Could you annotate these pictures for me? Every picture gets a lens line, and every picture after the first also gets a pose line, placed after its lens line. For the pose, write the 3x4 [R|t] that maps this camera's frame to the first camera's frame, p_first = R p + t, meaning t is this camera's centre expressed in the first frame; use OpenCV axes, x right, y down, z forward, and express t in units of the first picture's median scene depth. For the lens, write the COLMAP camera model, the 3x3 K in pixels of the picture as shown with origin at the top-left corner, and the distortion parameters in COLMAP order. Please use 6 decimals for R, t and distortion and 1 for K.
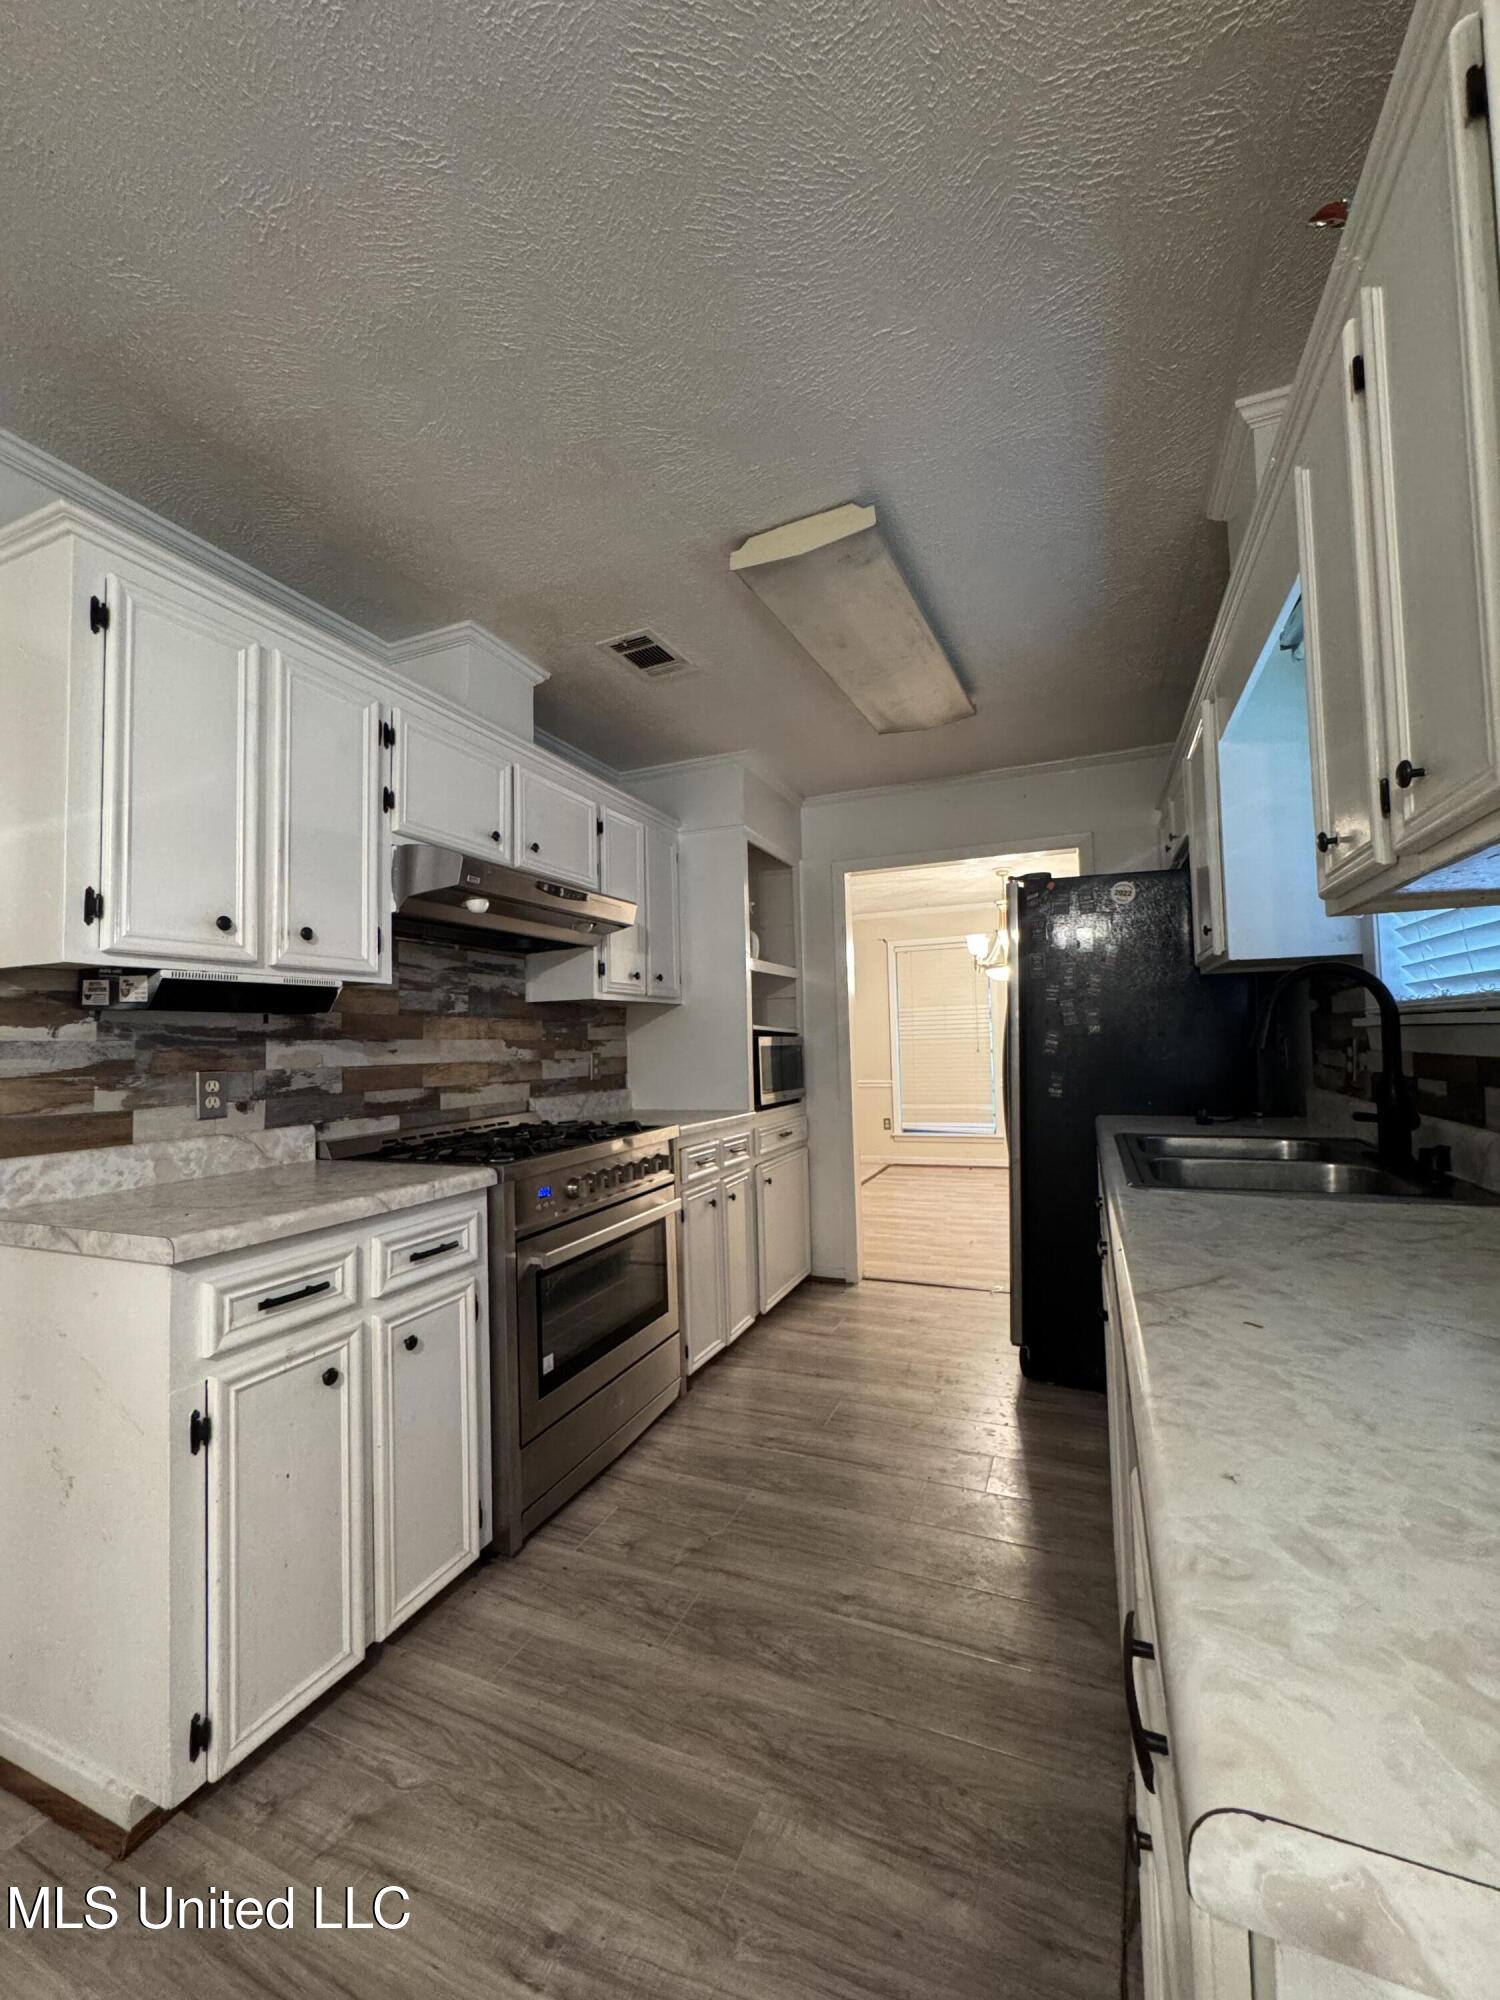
lens RADIAL K [[802.7, 0, 738.6], [0, 802.7, 1004.0], [0, 0, 1]] dist [-0.002285, 0.000070]
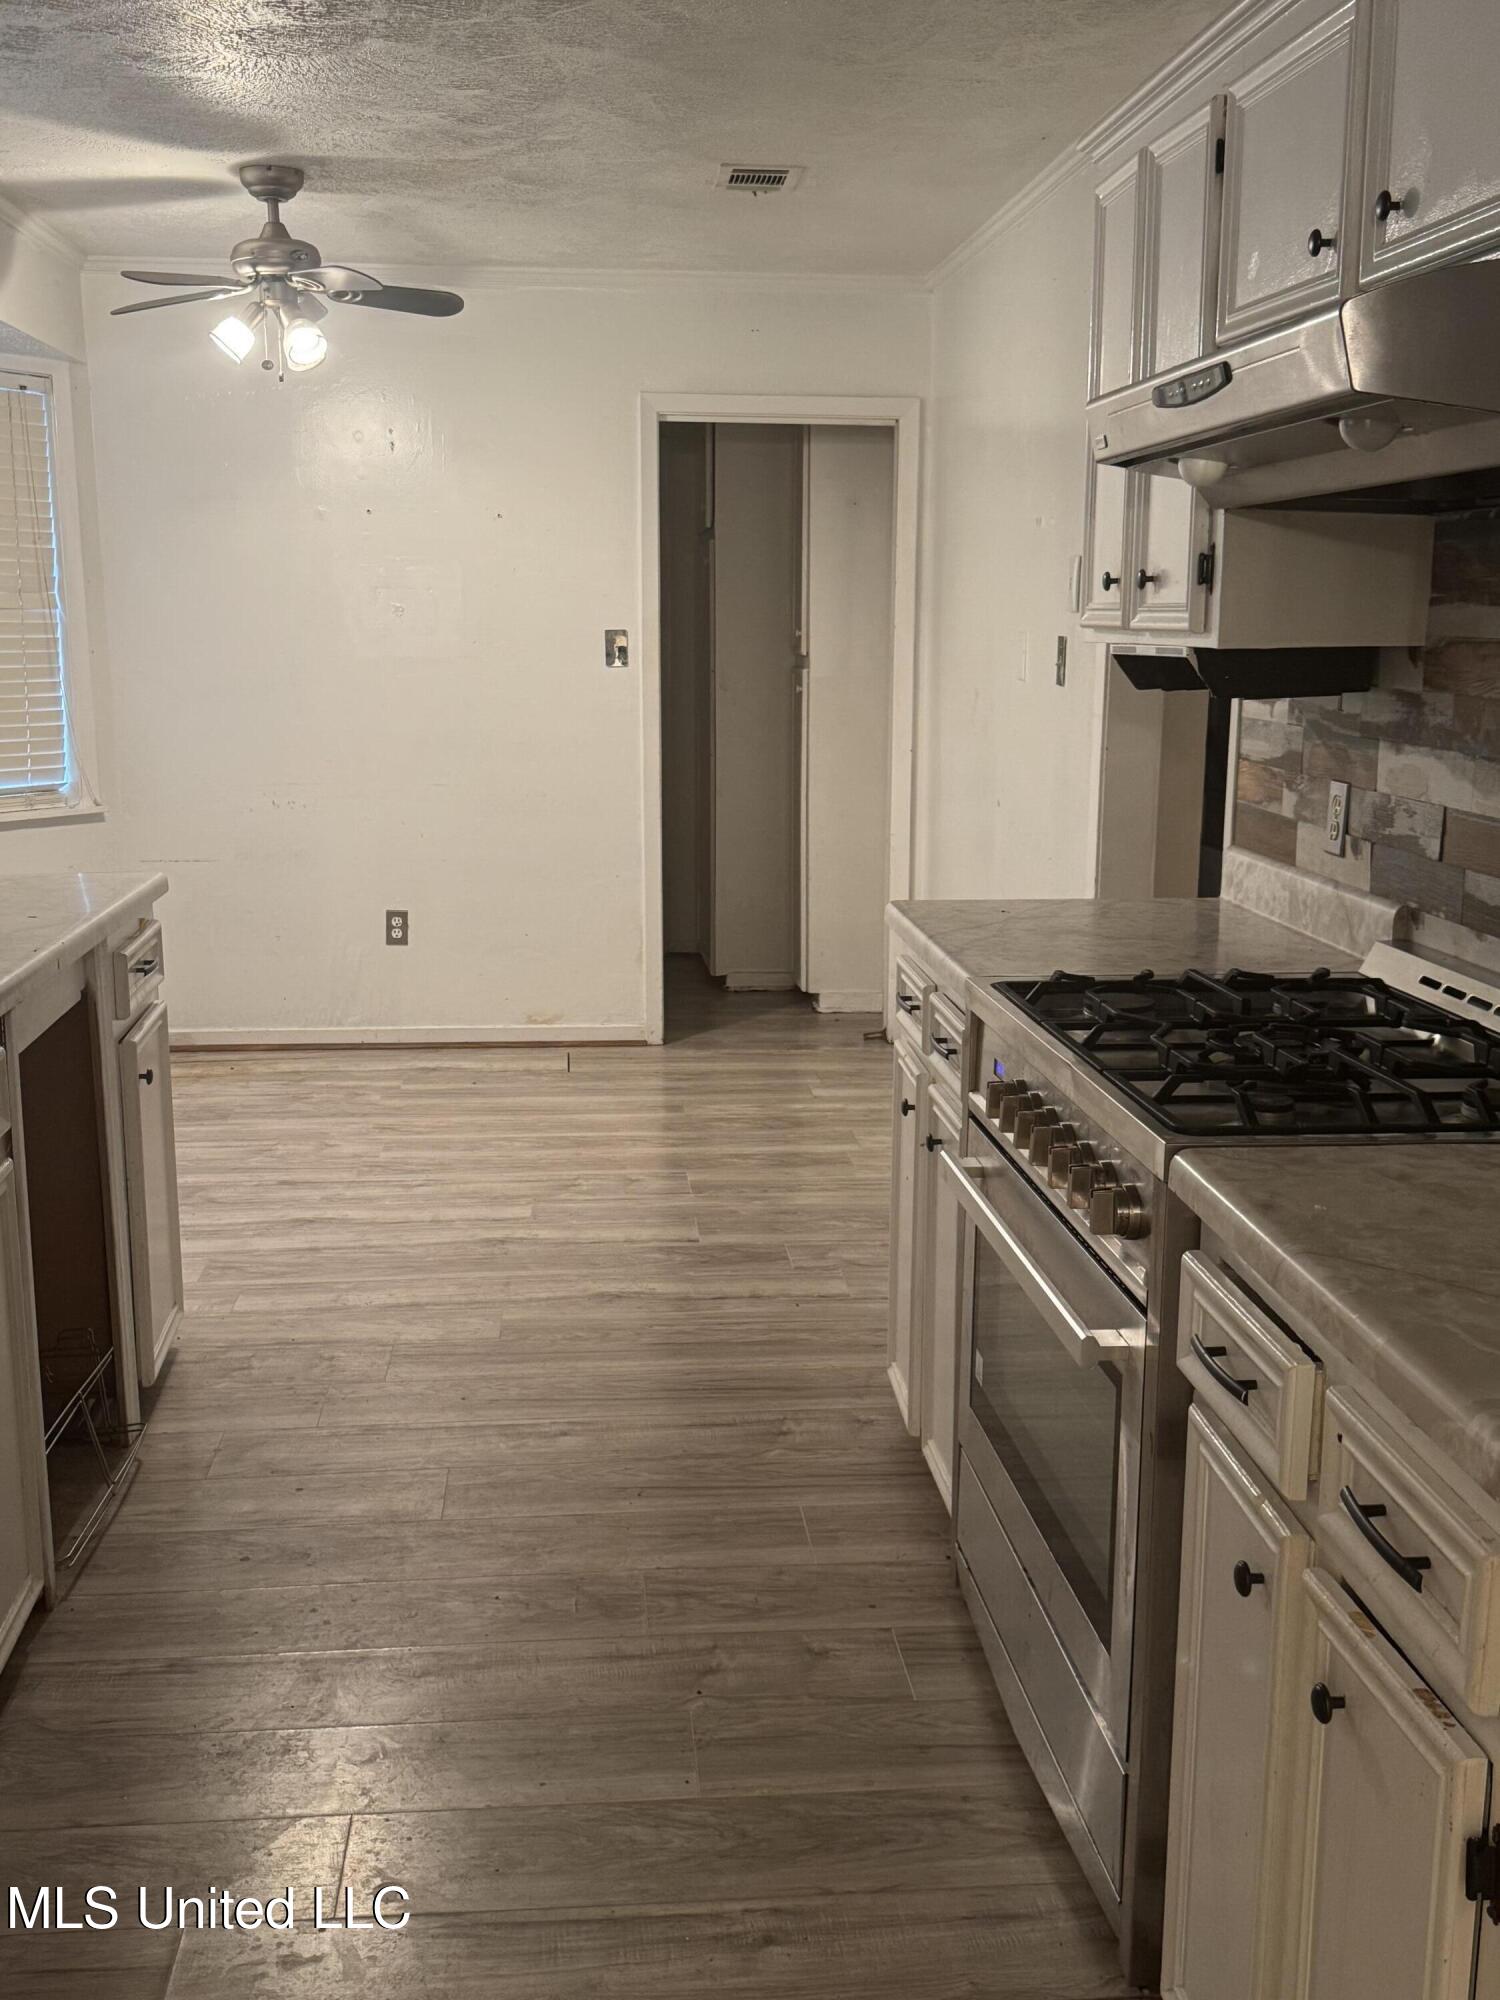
lens RADIAL K [[2029.0, 0, 746.2], [0, 2029.0, 1003.7], [0, 0, 1]] dist [0.004730, 0.000000]
pose [[-0.879659, 0.109329, -0.462868, 0.535240], [0.037690, 0.986184, 0.161308, -0.021588], [0.474108, 0.124450, -0.871627, 2.198544]]
